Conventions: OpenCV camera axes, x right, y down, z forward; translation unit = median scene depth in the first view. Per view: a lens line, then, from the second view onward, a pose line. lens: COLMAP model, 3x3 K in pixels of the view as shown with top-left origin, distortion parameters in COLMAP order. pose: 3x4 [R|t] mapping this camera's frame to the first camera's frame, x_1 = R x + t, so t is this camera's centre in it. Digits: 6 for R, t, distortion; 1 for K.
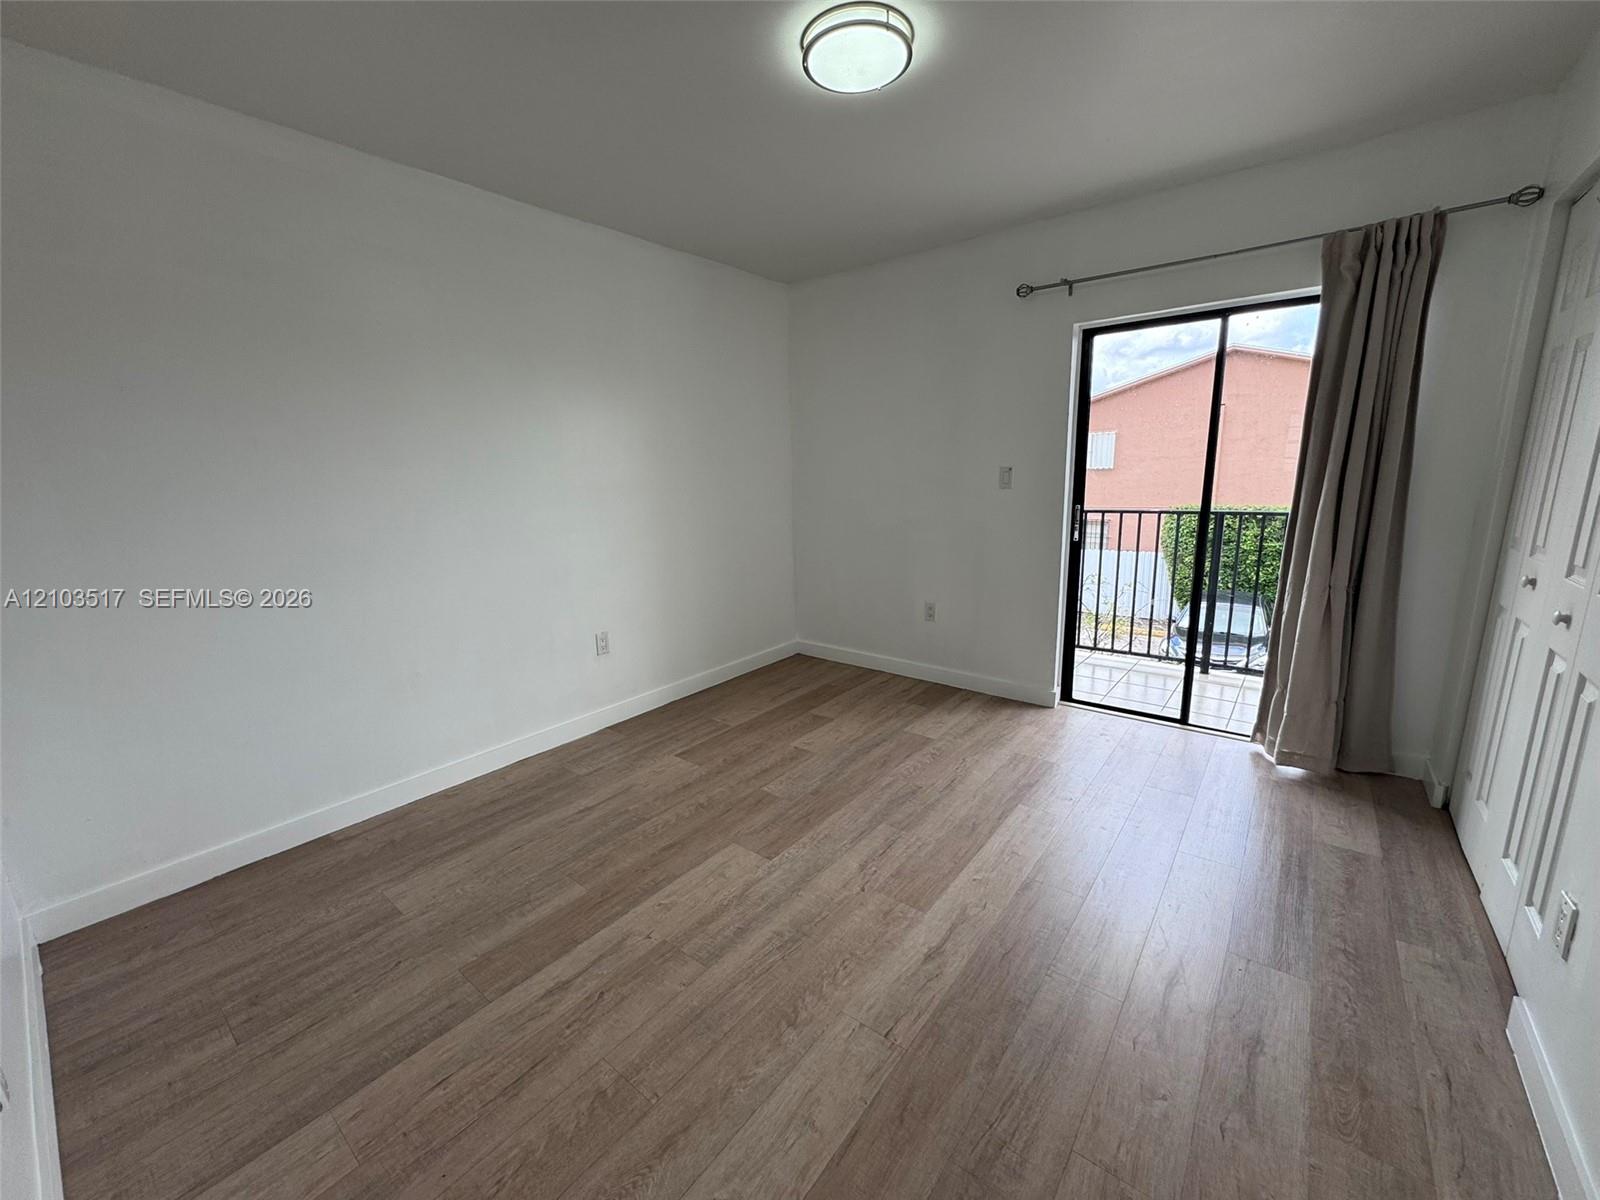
lens RADIAL K [[638.4, 0, 798.8], [0, 638.4, 598.5], [0, 0, 1]] dist [-0.006434, 0.001971]
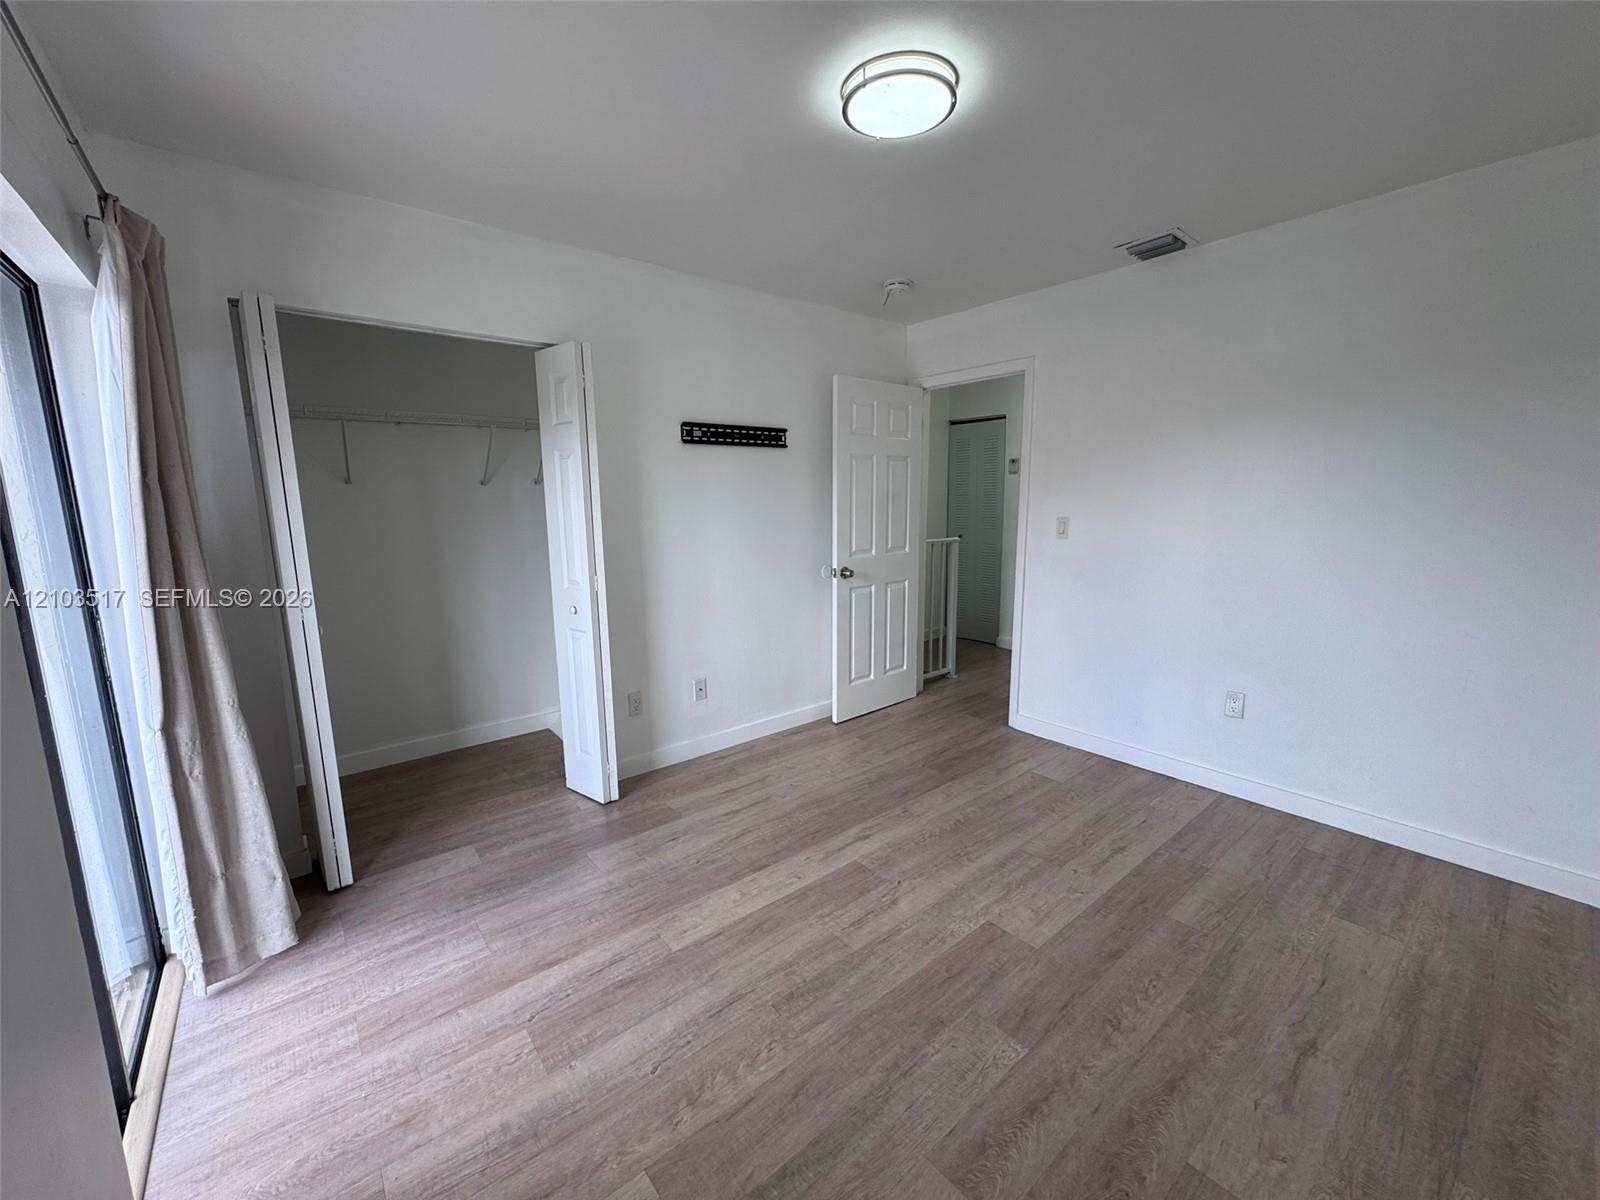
lens RADIAL K [[638.4, 0, 798.8], [0, 638.4, 598.5], [0, 0, 1]] dist [-0.006434, 0.001971]
pose [[-0.976579, 0.003193, 0.215134, 0.027436], [0.078976, 0.935415, 0.344618, -0.409868], [-0.200139, 0.353538, -0.913759, 1.808541]]
